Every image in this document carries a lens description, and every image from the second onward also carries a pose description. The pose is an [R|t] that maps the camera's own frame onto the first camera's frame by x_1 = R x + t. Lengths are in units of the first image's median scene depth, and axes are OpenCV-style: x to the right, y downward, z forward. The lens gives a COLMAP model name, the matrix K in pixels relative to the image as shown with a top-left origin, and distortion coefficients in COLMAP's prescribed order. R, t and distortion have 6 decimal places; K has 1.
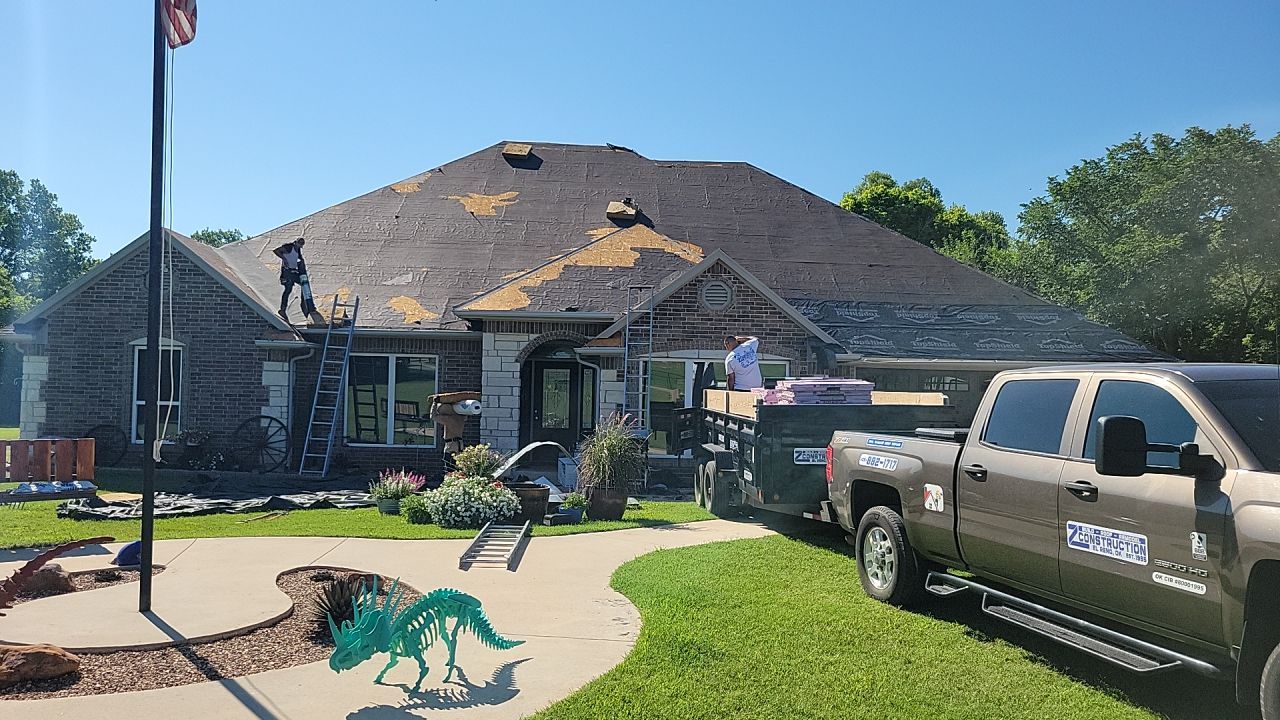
lens RADIAL K [[921.0, 0, 640.0], [0, 921.0, 361.1], [0, 0, 1]] dist [-0.005376, -0.001239]
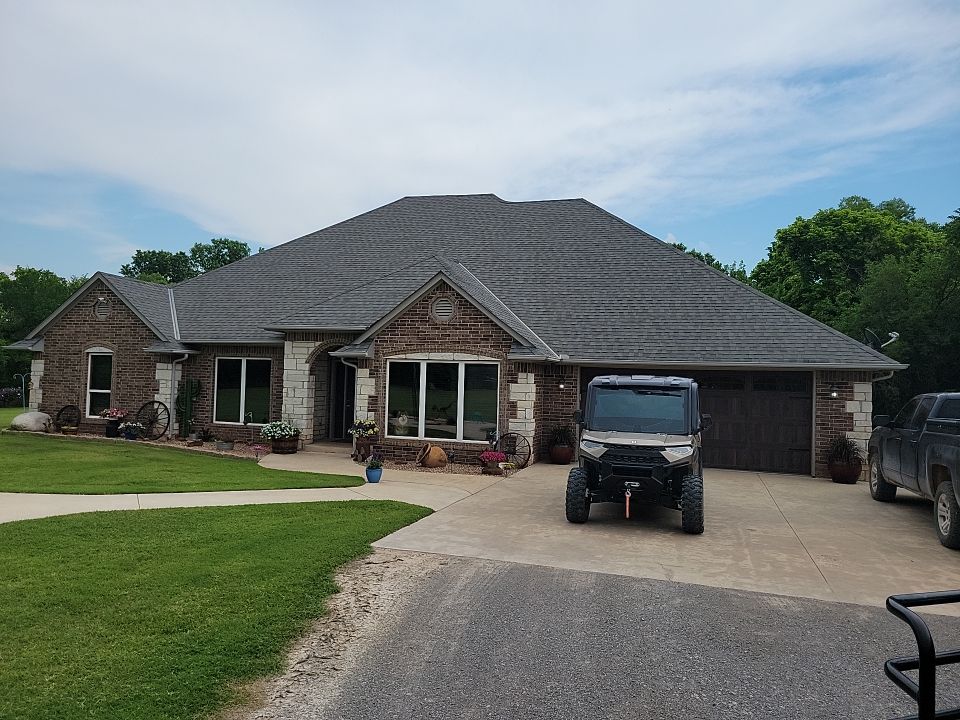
lens RADIAL K [[710.0, 0, 480.1], [0, 710.0, 358.9], [0, 0, 1]] dist [0.008053, 0.001773]
pose [[0.940592, -0.004222, -0.339513, 0.445263], [0.000074, 0.999925, -0.012228, 0.007680], [0.339539, 0.011477, 0.940522, 0.126455]]
